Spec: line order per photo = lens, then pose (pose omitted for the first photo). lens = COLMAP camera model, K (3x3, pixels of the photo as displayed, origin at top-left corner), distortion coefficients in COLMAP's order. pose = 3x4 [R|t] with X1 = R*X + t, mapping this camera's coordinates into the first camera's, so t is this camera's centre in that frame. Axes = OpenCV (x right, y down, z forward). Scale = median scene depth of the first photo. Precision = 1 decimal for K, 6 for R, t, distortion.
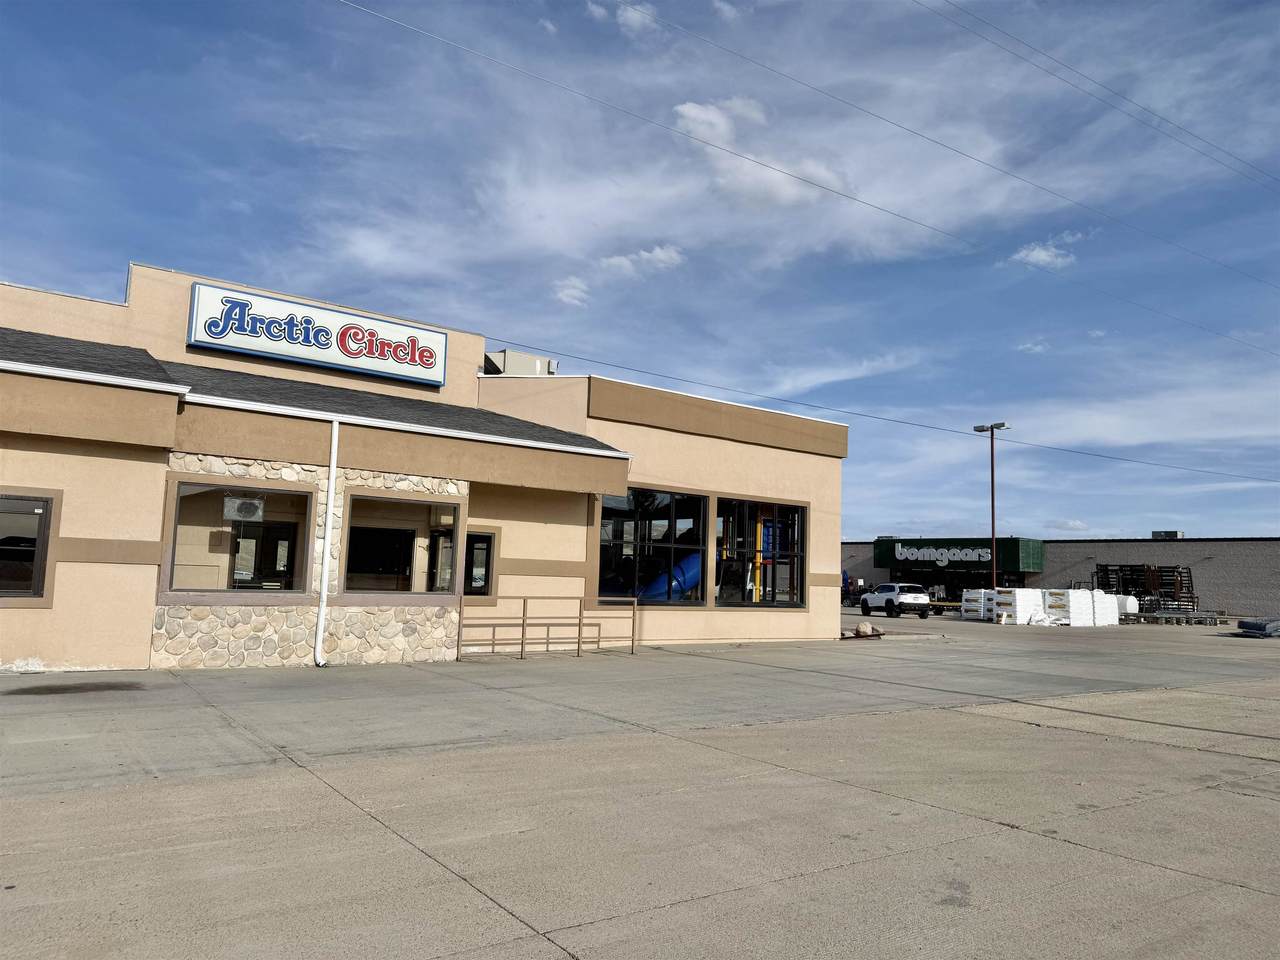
lens RADIAL K [[886.4, 0, 640.0], [0, 886.4, 480.0], [0, 0, 1]] dist [0.078400, -0.094596]
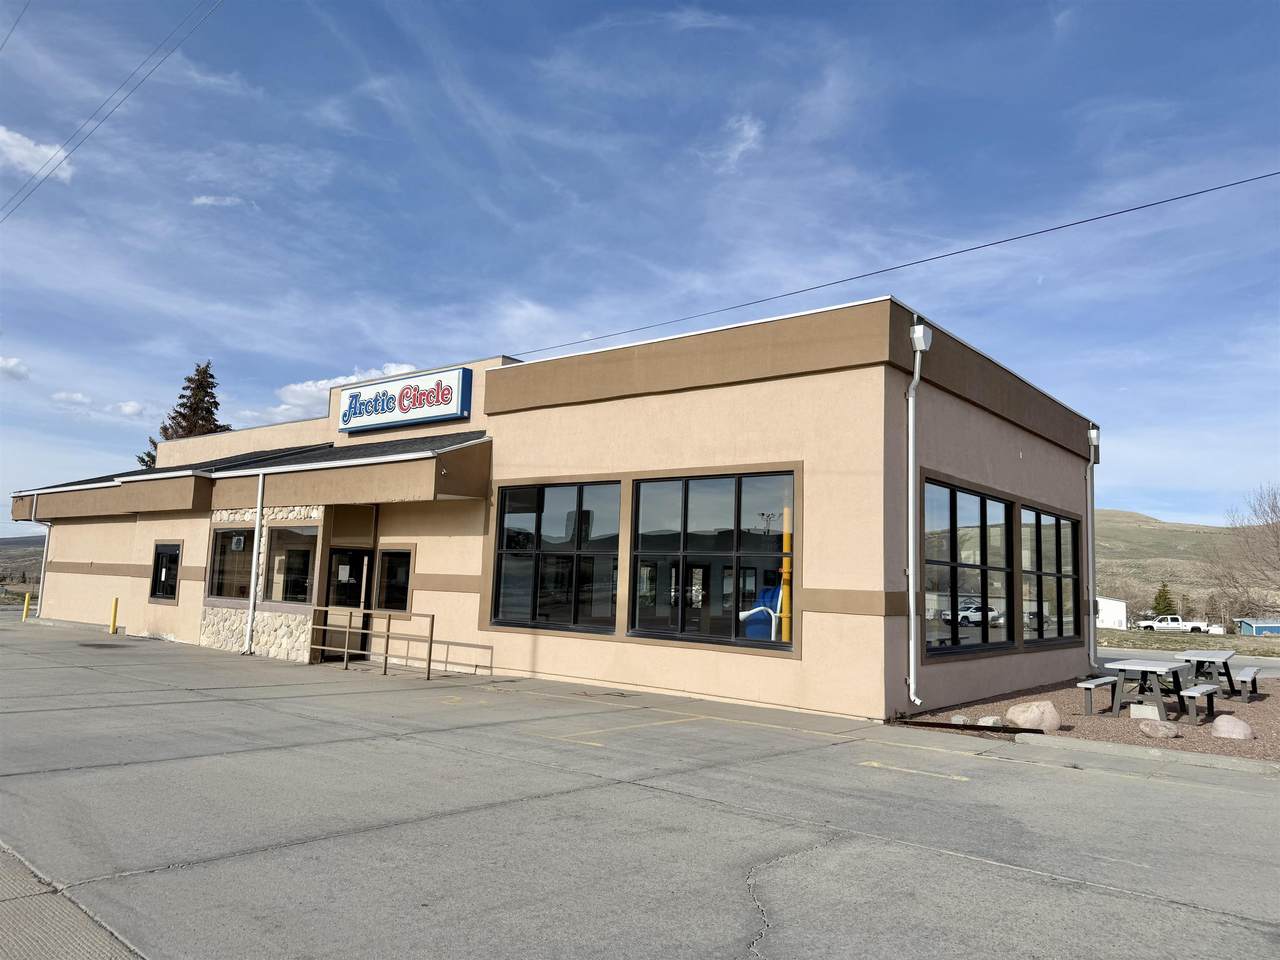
lens RADIAL K [[886.4, 0, 640.0], [0, 886.4, 480.0], [0, 0, 1]] dist [0.078400, -0.094596]
pose [[0.255119, -0.137017, -0.957152, 0.907951], [0.077832, 0.989606, -0.120918, 0.125224], [0.963772, -0.043649, 0.263132, 0.982243]]
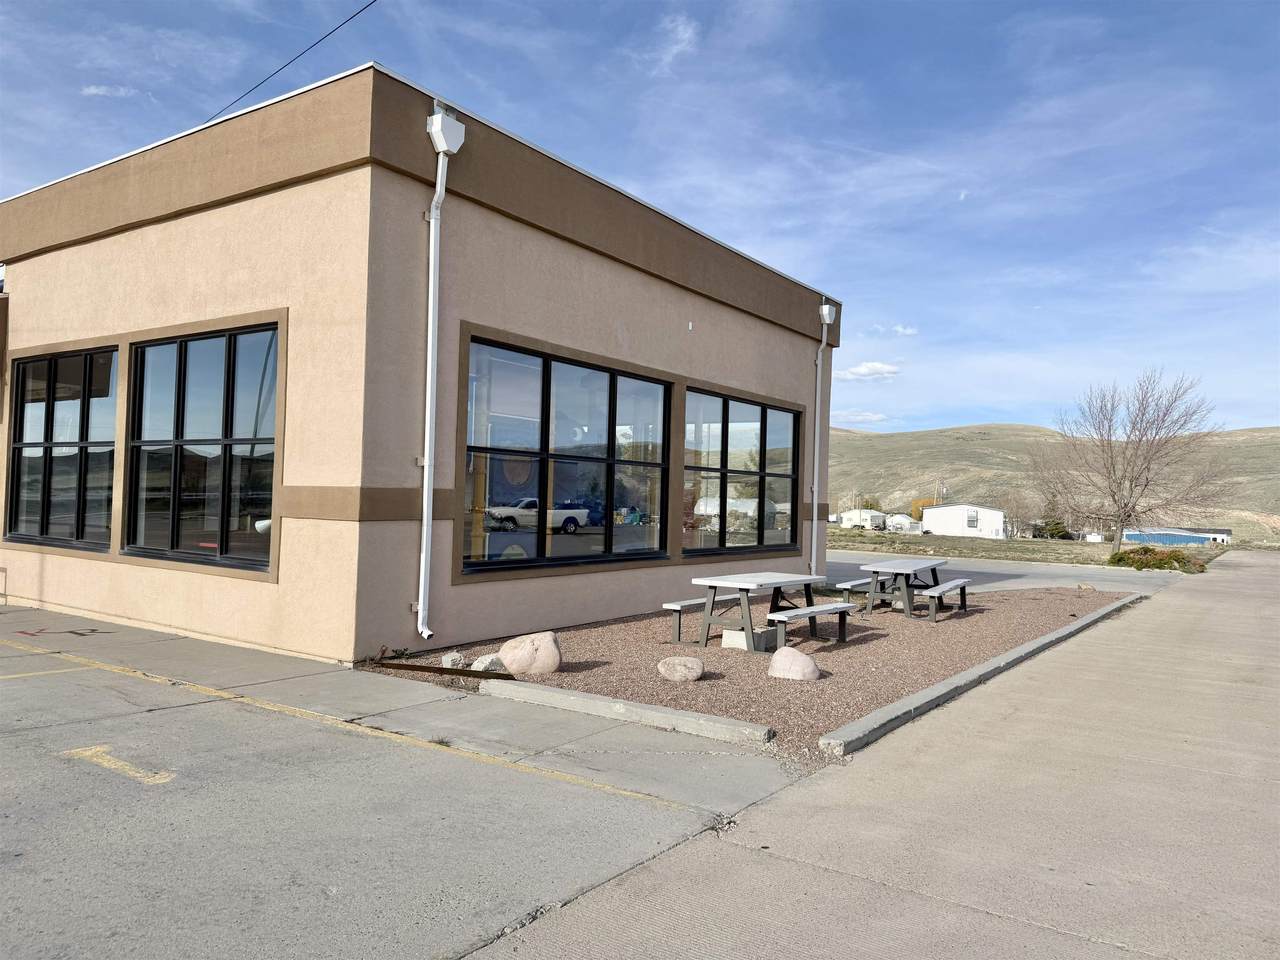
lens RADIAL K [[886.4, 0, 640.0], [0, 886.4, 480.0], [0, 0, 1]] dist [0.078400, -0.094596]
pose [[0.332691, -0.046659, -0.941881, 0.804171], [0.083596, 0.996302, -0.019827, 0.159415], [0.939323, -0.072141, 0.335361, 1.312308]]
